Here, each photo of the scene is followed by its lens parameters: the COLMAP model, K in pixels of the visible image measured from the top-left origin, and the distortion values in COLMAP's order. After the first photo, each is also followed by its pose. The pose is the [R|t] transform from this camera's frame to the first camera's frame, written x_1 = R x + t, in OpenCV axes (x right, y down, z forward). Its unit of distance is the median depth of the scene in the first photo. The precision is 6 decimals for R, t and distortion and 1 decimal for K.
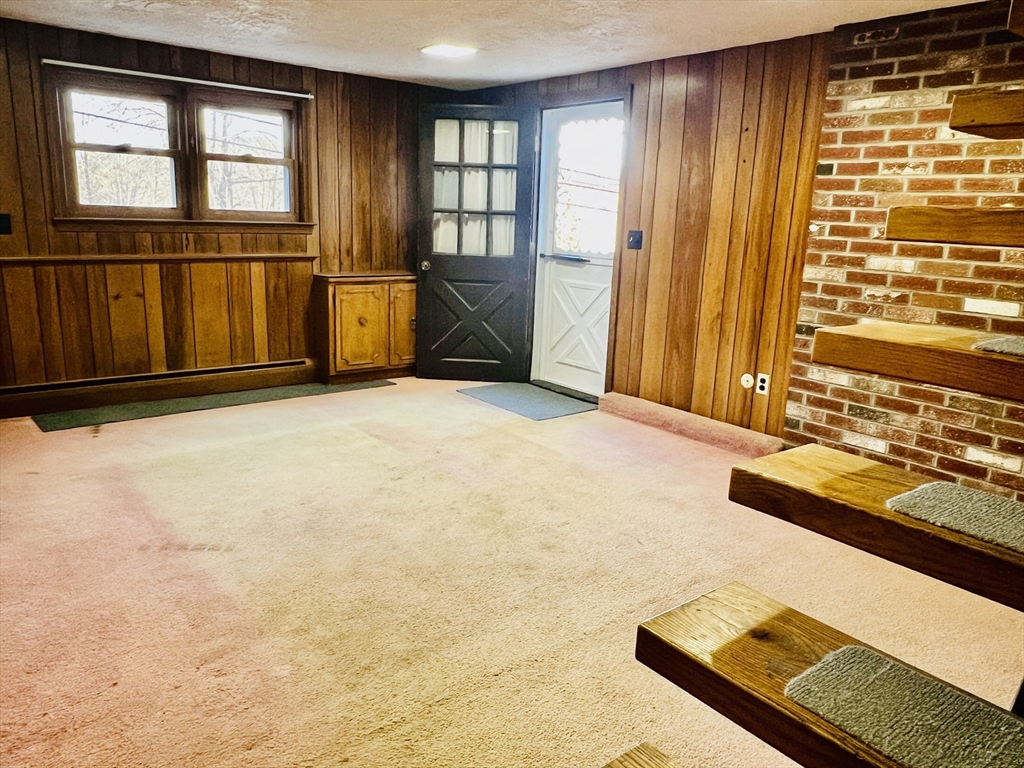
lens RADIAL K [[764.5, 0, 511.6], [0, 764.5, 386.1], [0, 0, 1]] dist [0.005213, 0.003759]
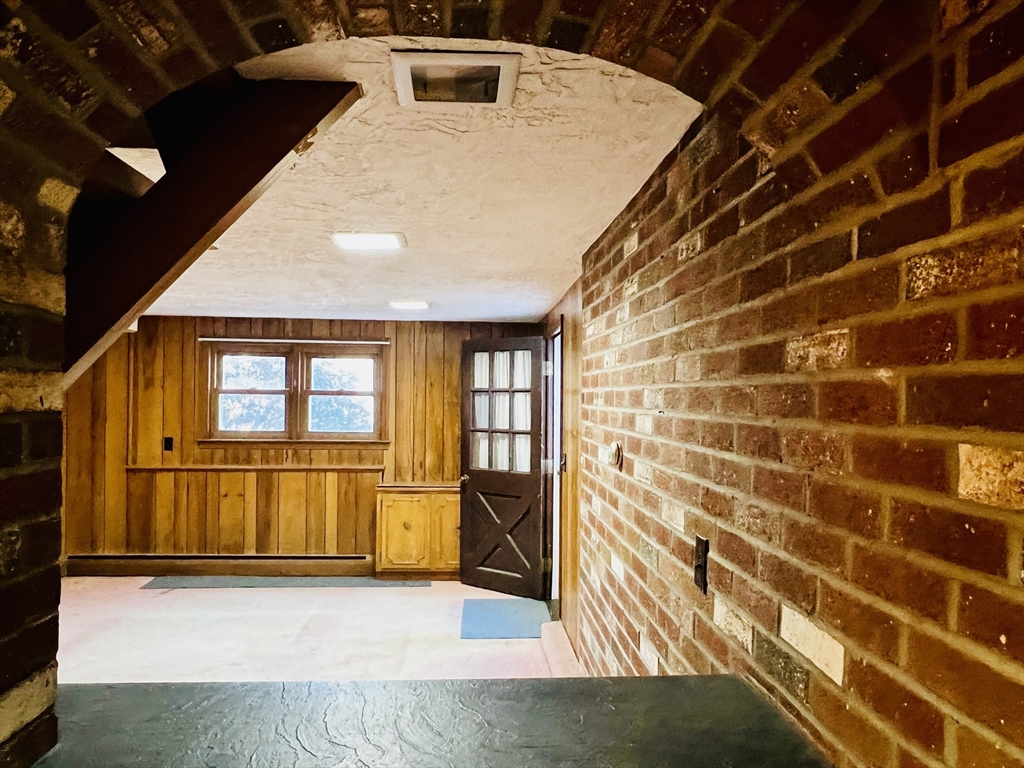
lens RADIAL K [[764.5, 0, 512.6], [0, 764.5, 388.6], [0, 0, 1]] dist [0.005213, 0.003759]
pose [[0.802104, -0.033450, -0.596247, 0.643010], [-0.114231, 0.971400, -0.208166, -0.066877], [0.586158, 0.235081, 0.775343, 0.165626]]
